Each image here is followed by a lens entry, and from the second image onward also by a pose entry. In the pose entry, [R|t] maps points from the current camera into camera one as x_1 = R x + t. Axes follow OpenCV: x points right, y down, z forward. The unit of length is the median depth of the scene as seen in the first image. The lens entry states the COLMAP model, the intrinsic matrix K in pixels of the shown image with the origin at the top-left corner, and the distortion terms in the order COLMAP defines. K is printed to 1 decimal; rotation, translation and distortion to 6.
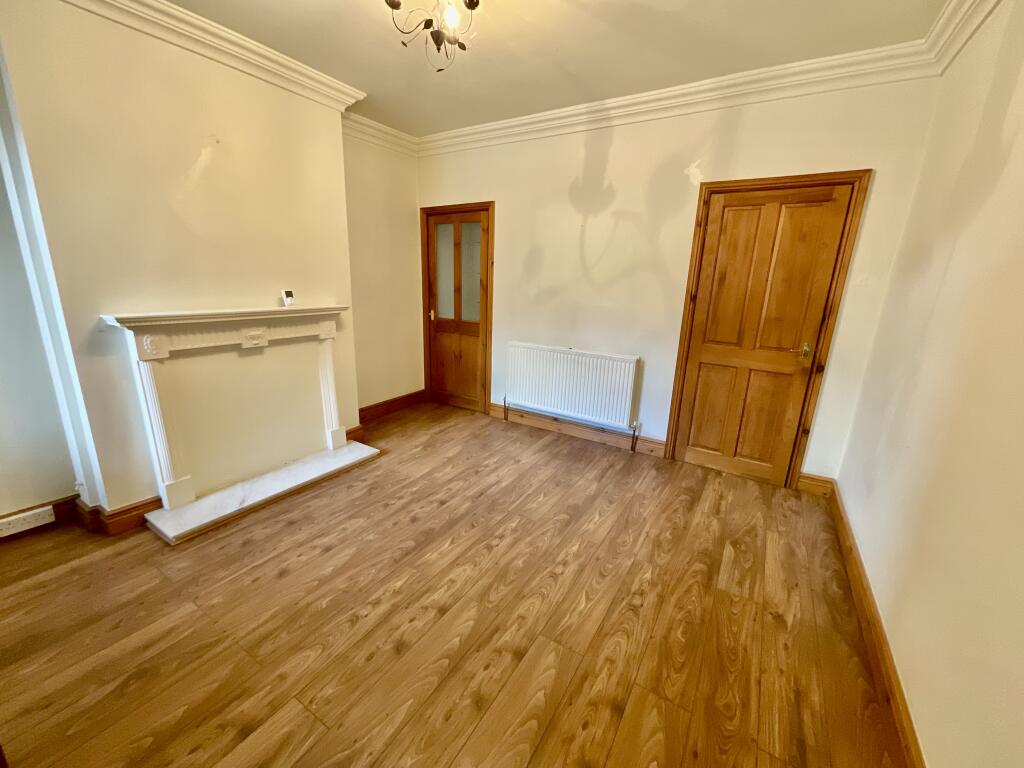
lens RADIAL K [[423.7, 0, 512.0], [0, 423.7, 384.0], [0, 0, 1]] dist [0.000667, 0.000680]
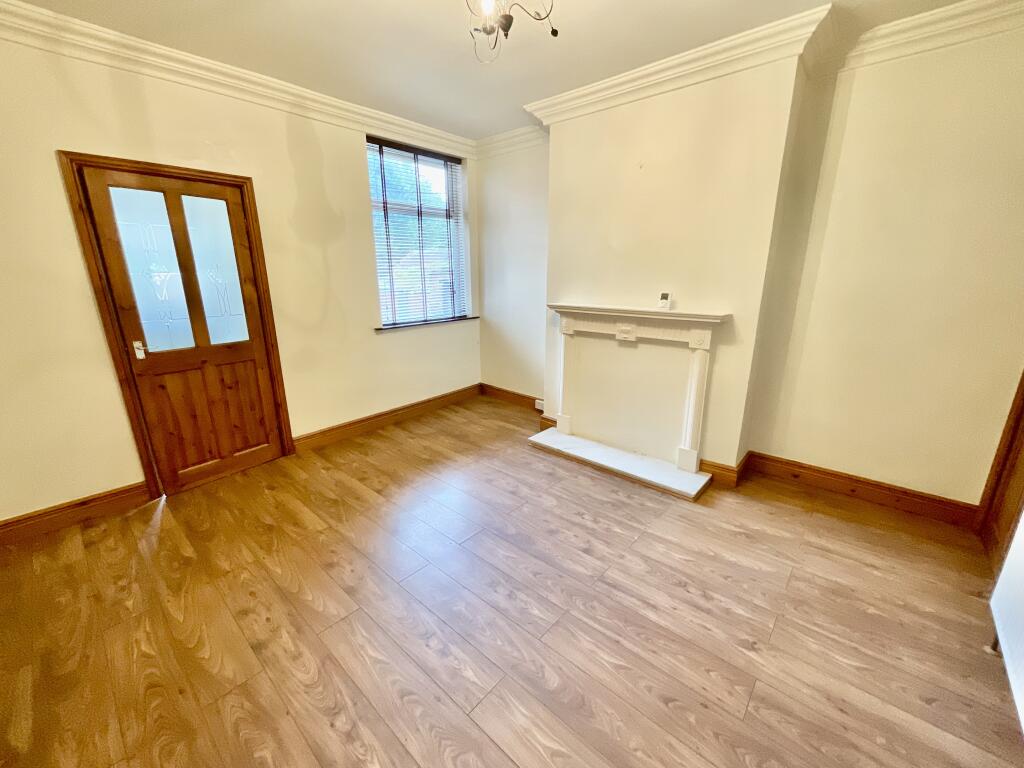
lens RADIAL K [[423.7, 0, 512.0], [0, 423.7, 384.0], [0, 0, 1]] dist [0.000667, 0.000680]
pose [[-0.189350, 0.223554, -0.956122, 0.596034], [-0.245201, 0.932123, 0.266502, -0.211309], [0.950801, 0.284904, -0.121681, 0.893688]]
